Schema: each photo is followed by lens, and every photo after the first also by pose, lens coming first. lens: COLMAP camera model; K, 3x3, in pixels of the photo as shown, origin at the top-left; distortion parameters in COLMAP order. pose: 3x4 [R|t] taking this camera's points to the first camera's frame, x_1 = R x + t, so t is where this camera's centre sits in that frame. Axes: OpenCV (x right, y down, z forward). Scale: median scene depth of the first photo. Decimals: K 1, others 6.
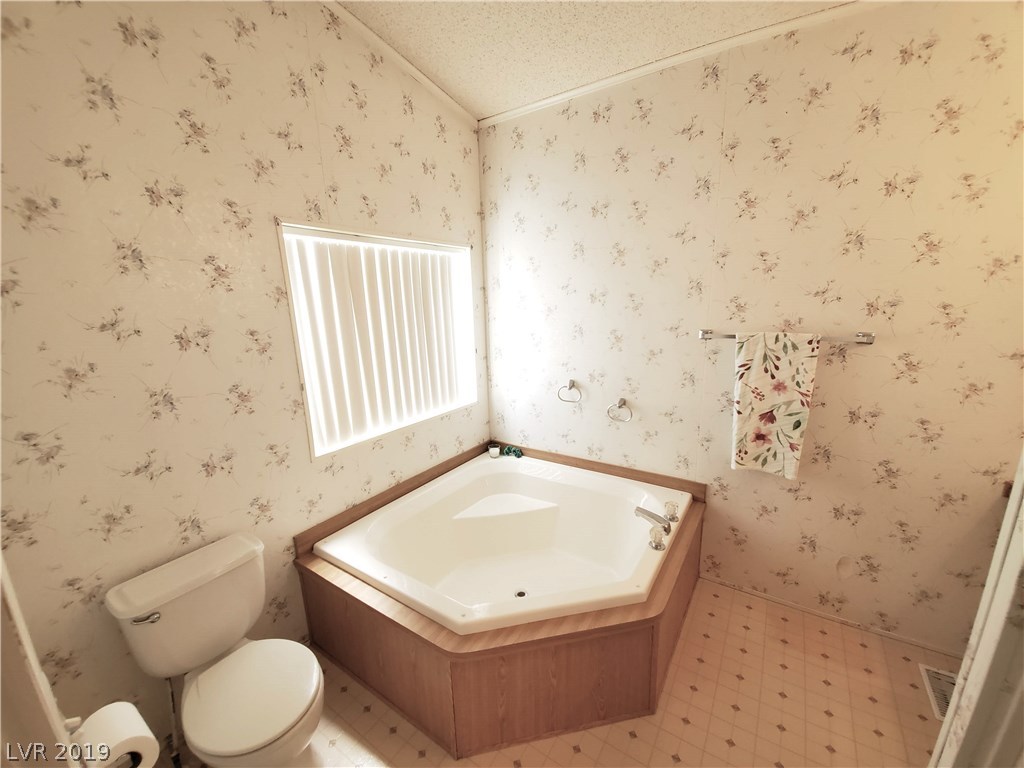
lens RADIAL K [[405.6, 0, 514.1], [0, 405.6, 387.3], [0, 0, 1]] dist [-0.003276, -0.000723]
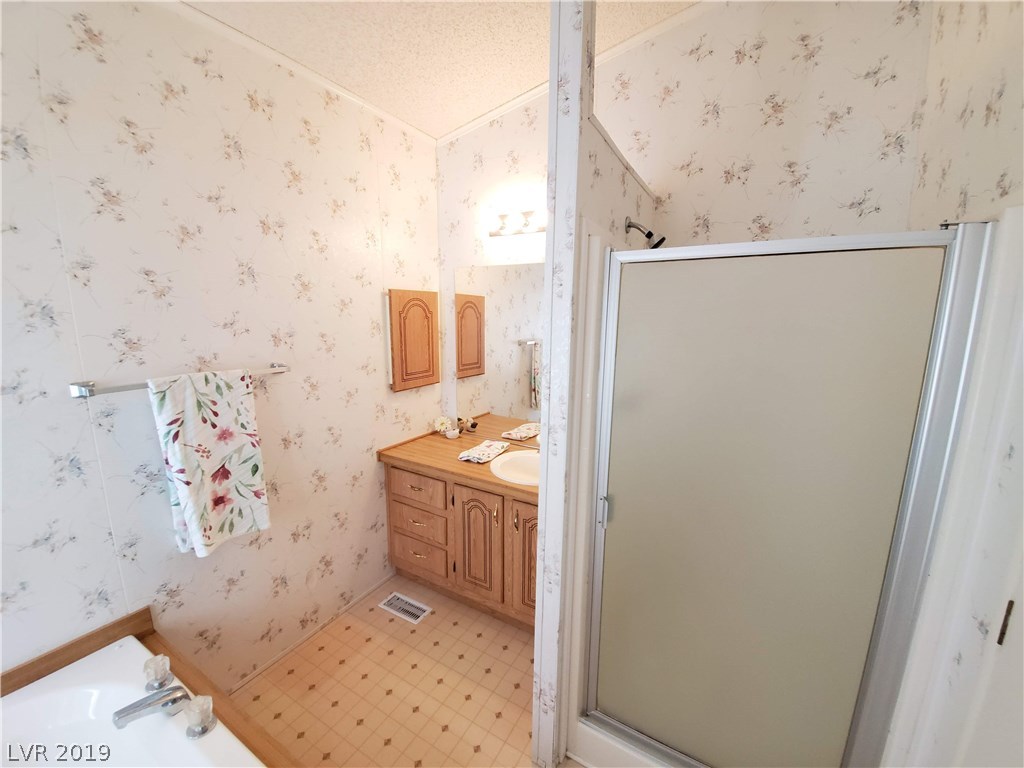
lens RADIAL K [[405.6, 0, 514.1], [0, 405.6, 387.3], [0, 0, 1]] dist [-0.003276, -0.000723]
pose [[-0.060852, -0.150549, 0.986728, -0.192630], [0.210255, 0.964446, 0.160116, -0.103275], [-0.975751, 0.217208, -0.027034, 0.408252]]
